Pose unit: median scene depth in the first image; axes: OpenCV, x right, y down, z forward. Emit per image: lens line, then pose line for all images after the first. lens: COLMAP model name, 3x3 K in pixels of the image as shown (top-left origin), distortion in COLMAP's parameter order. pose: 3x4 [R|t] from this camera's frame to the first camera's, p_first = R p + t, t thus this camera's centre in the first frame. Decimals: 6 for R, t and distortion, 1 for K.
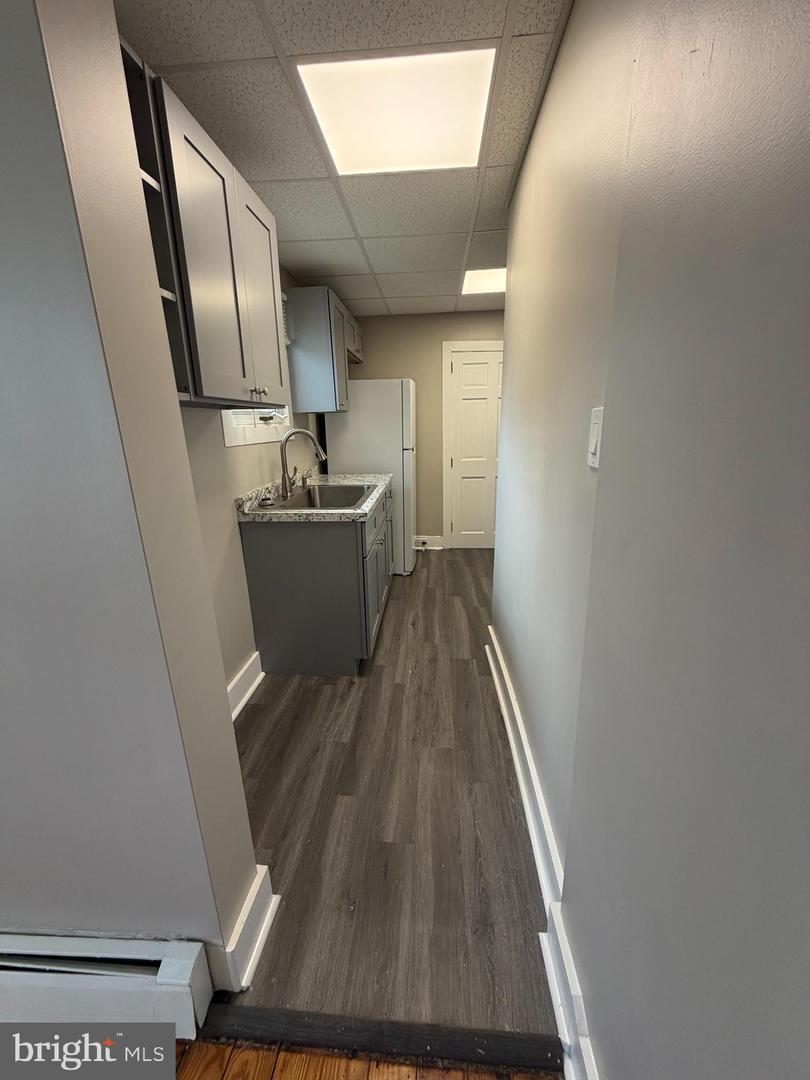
lens RADIAL K [[433.2, 0, 405.1], [0, 433.2, 539.8], [0, 0, 1]] dist [-0.002321, 0.001047]
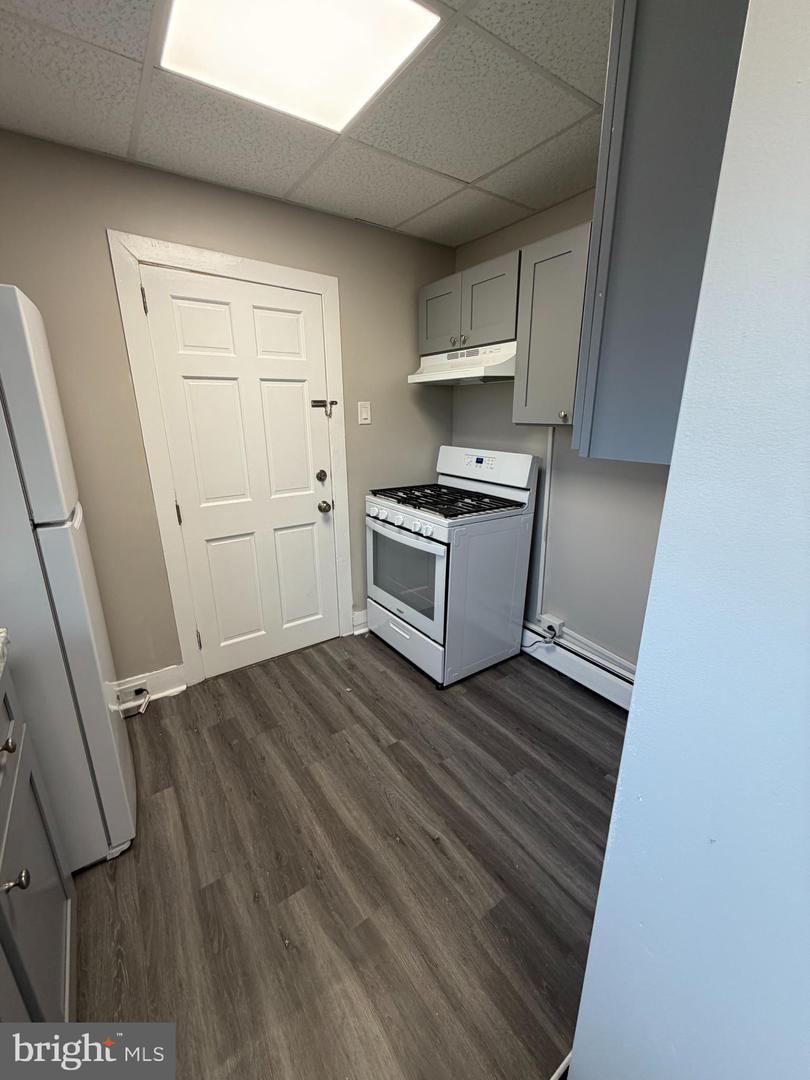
lens RADIAL K [[433.2, 0, 405.3], [0, 433.2, 540.6], [0, 0, 1]] dist [-0.002321, 0.001047]
pose [[0.776979, -0.158982, 0.609121, 0.008905], [0.152063, 0.986331, 0.063467, -0.144553], [-0.610885, 0.043312, 0.790534, 0.491299]]
